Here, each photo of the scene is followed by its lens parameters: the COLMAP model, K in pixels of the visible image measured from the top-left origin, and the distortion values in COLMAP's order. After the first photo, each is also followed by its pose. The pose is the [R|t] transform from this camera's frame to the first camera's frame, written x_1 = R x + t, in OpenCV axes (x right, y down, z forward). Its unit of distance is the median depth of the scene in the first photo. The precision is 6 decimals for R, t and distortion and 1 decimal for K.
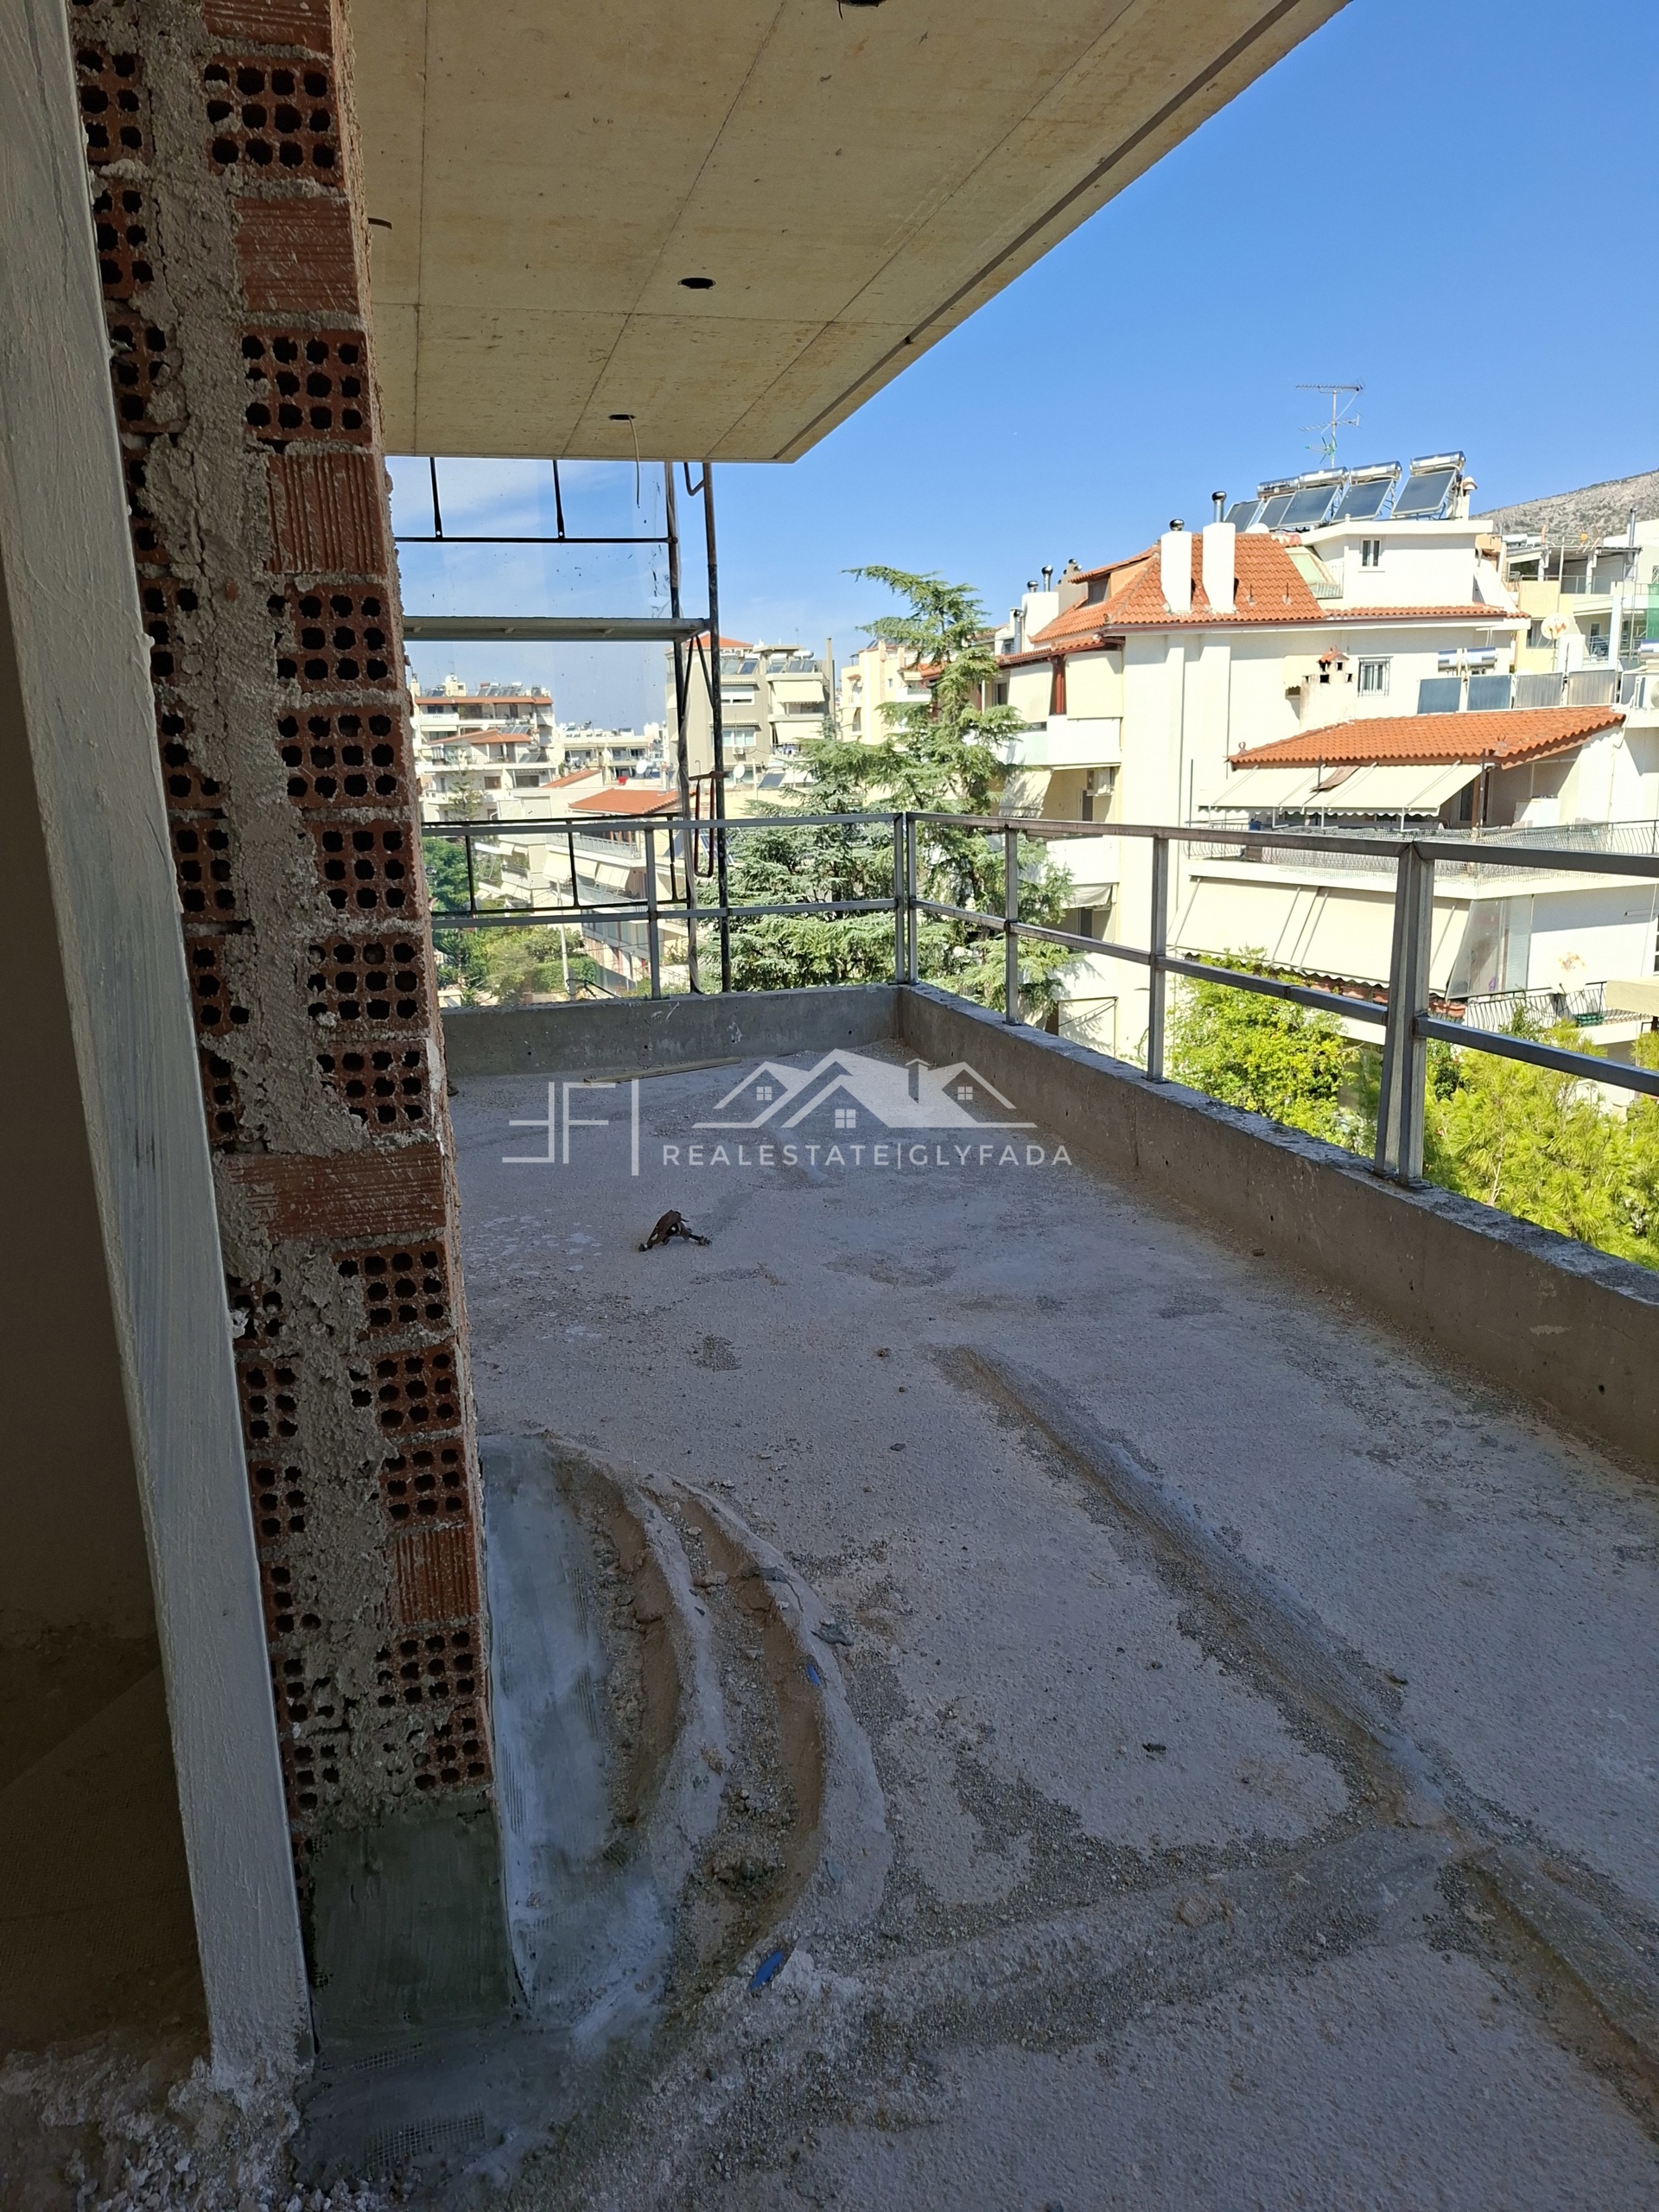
lens RADIAL K [[1534.0, 0, 811.7], [0, 1534.0, 1109.1], [0, 0, 1]] dist [0.109104, -0.141184]
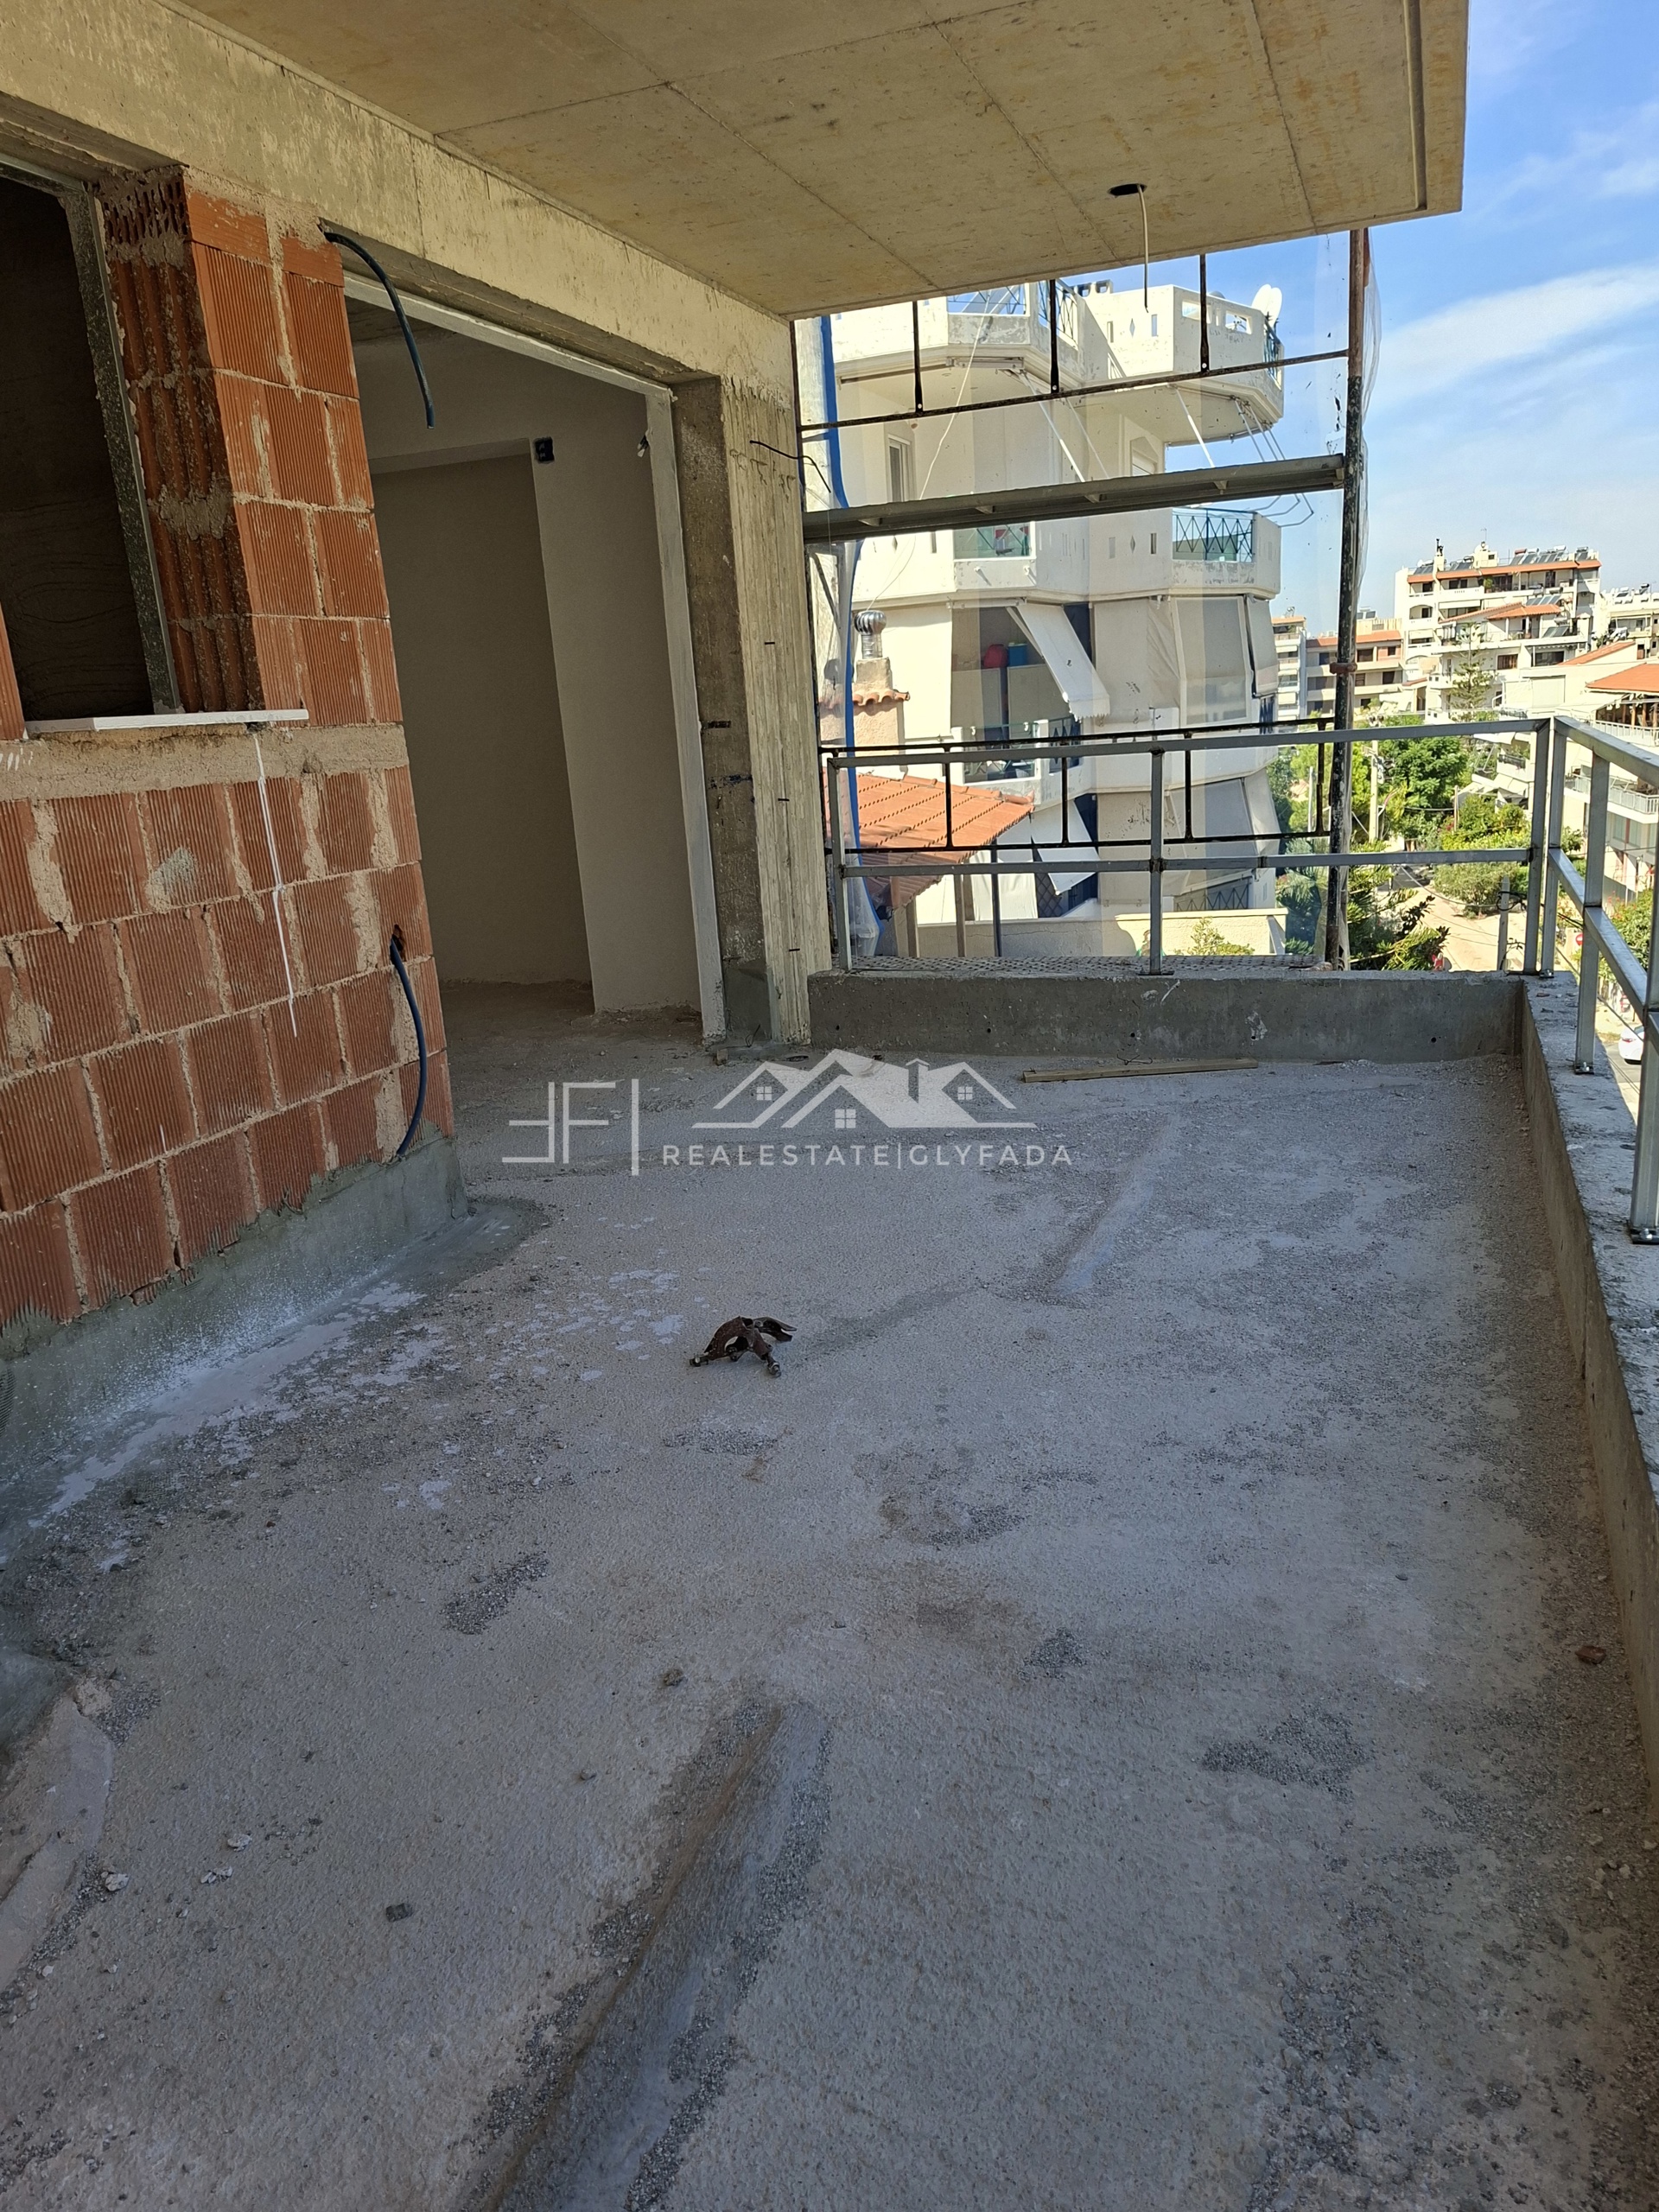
lens RADIAL K [[1555.6, 0, 822.7], [0, 1555.6, 1098.7], [0, 0, 1]] dist [0.068336, -0.073506]
pose [[0.820027, 0.122755, -0.559006, 0.297119], [-0.089232, 0.992205, 0.086986, -0.090783], [0.565327, -0.021450, 0.824588, 0.382666]]
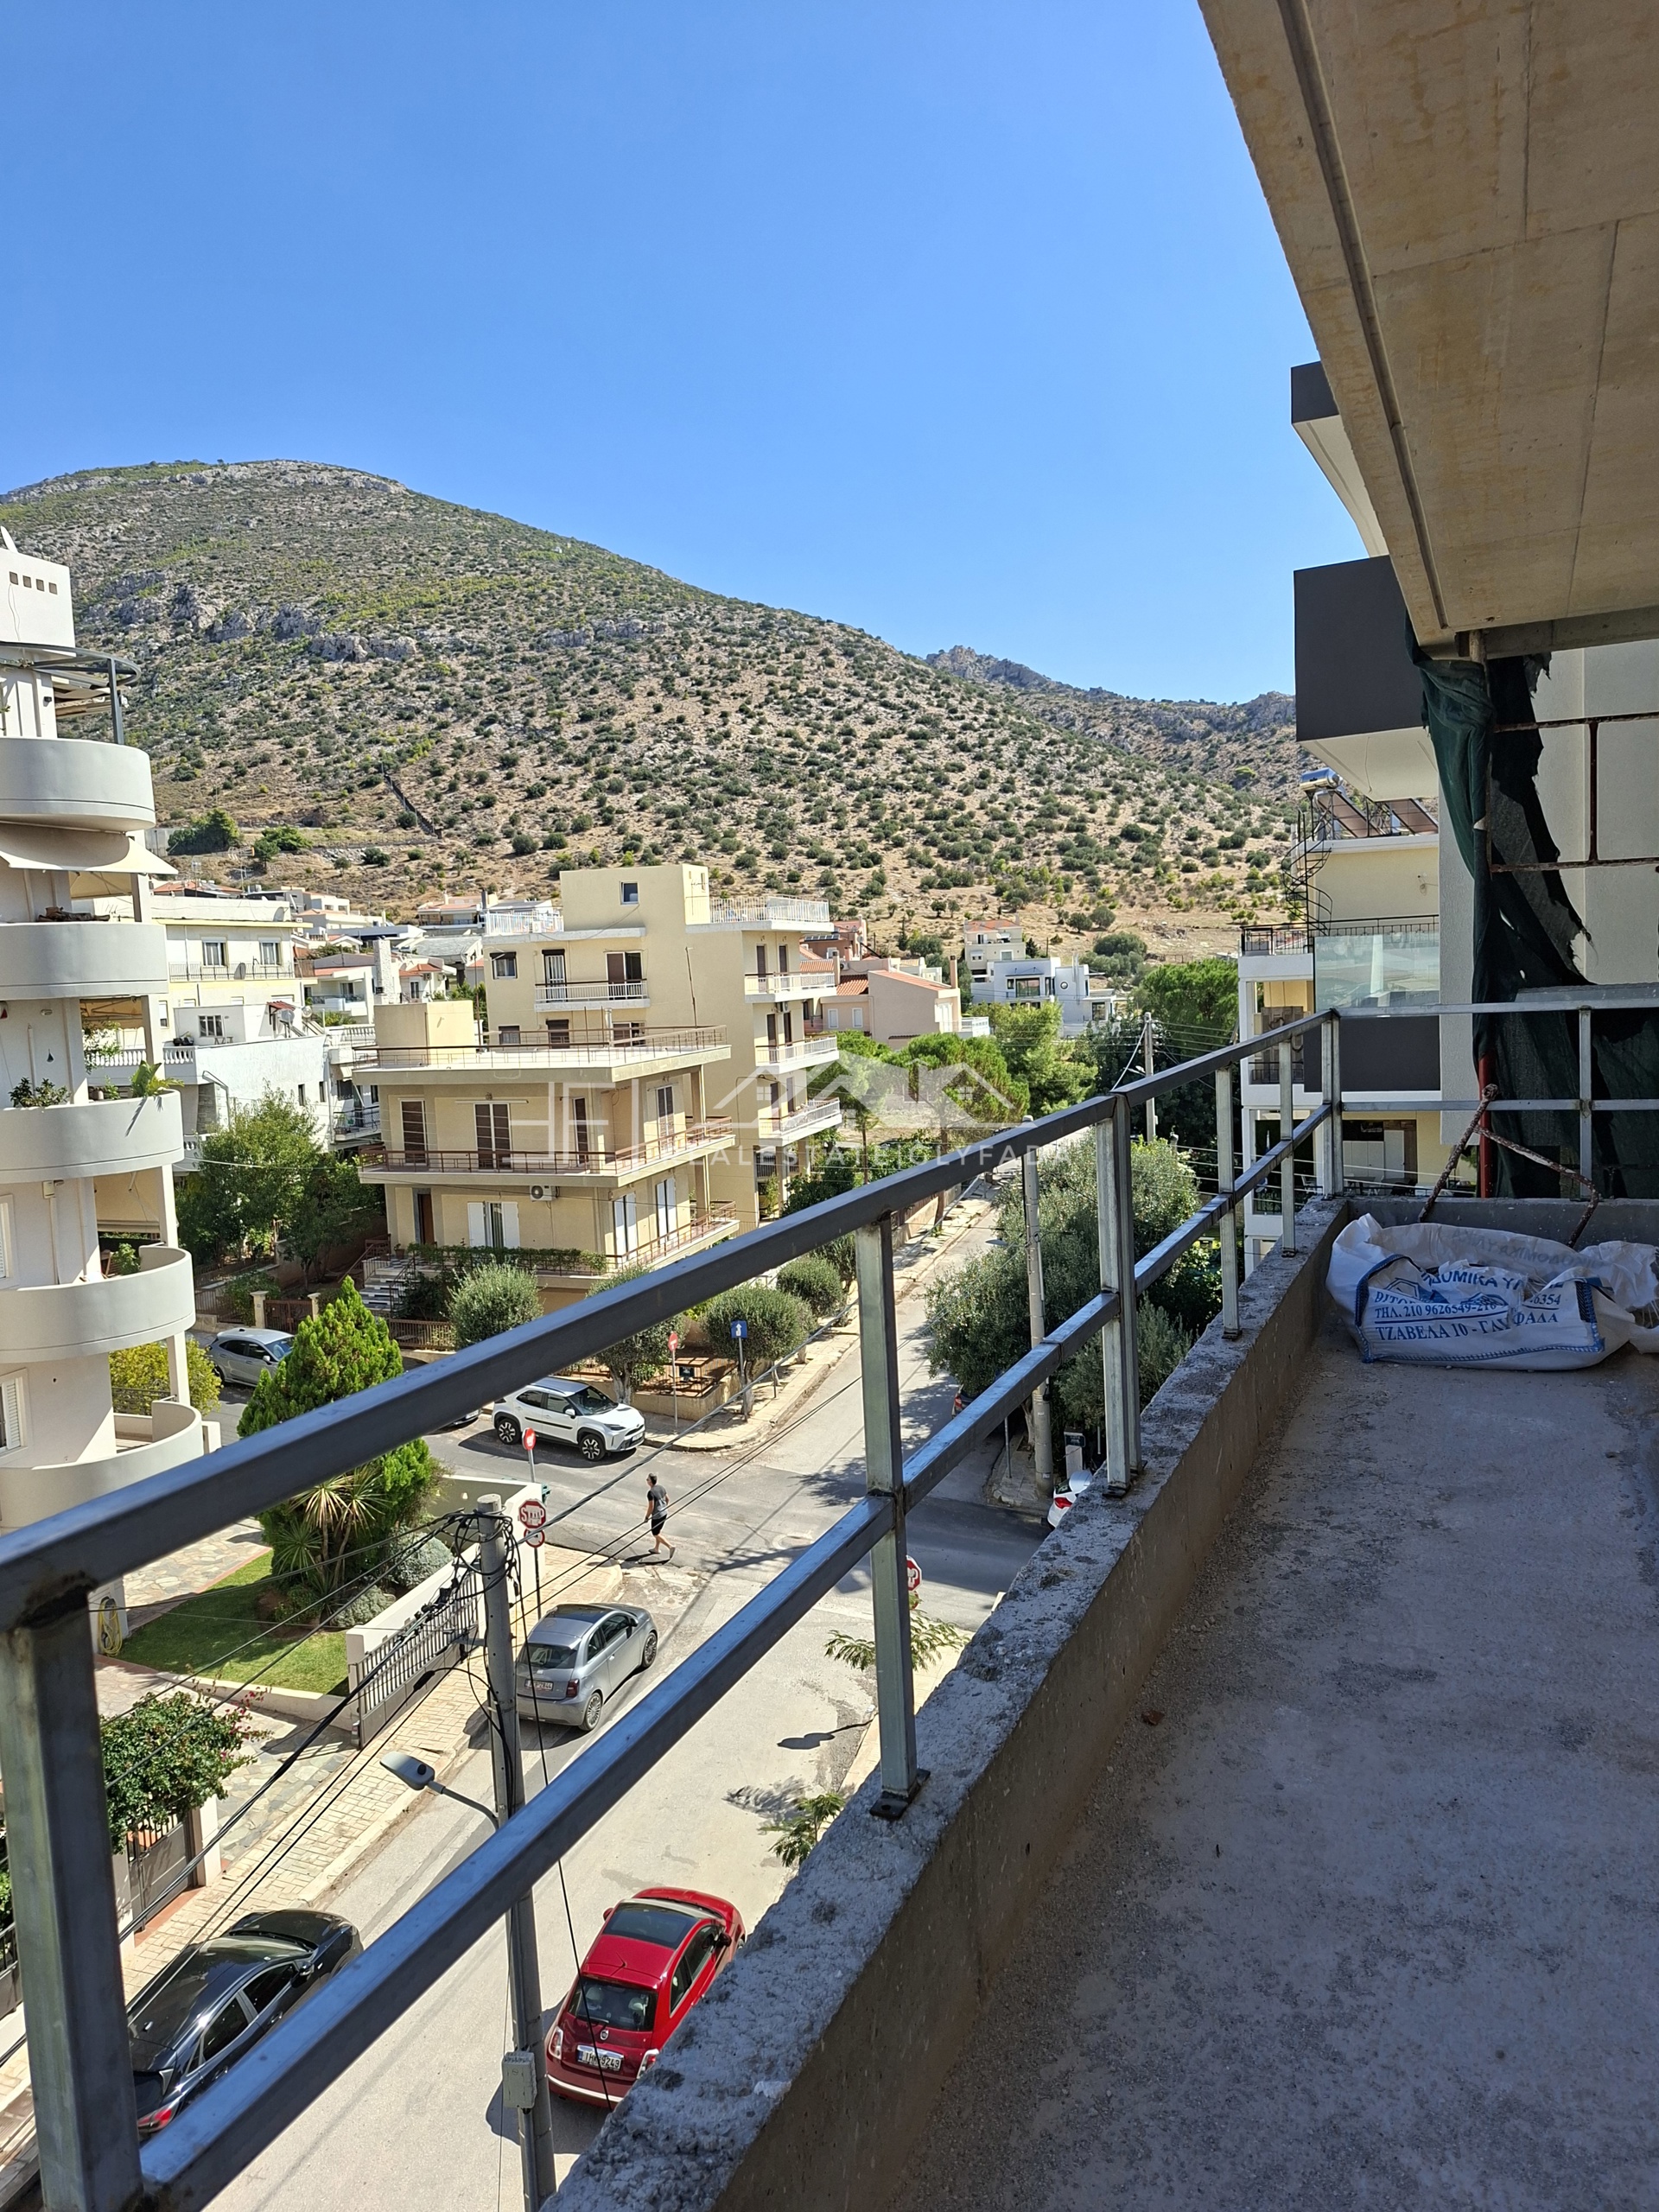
lens RADIAL K [[1555.6, 0, 822.7], [0, 1555.6, 1098.7], [0, 0, 1]] dist [0.068336, -0.073506]
pose [[-0.787496, 0.016737, 0.616093, -0.019614], [0.202069, 0.951388, 0.232441, -0.299157], [-0.582253, 0.307539, -0.752596, 1.293223]]
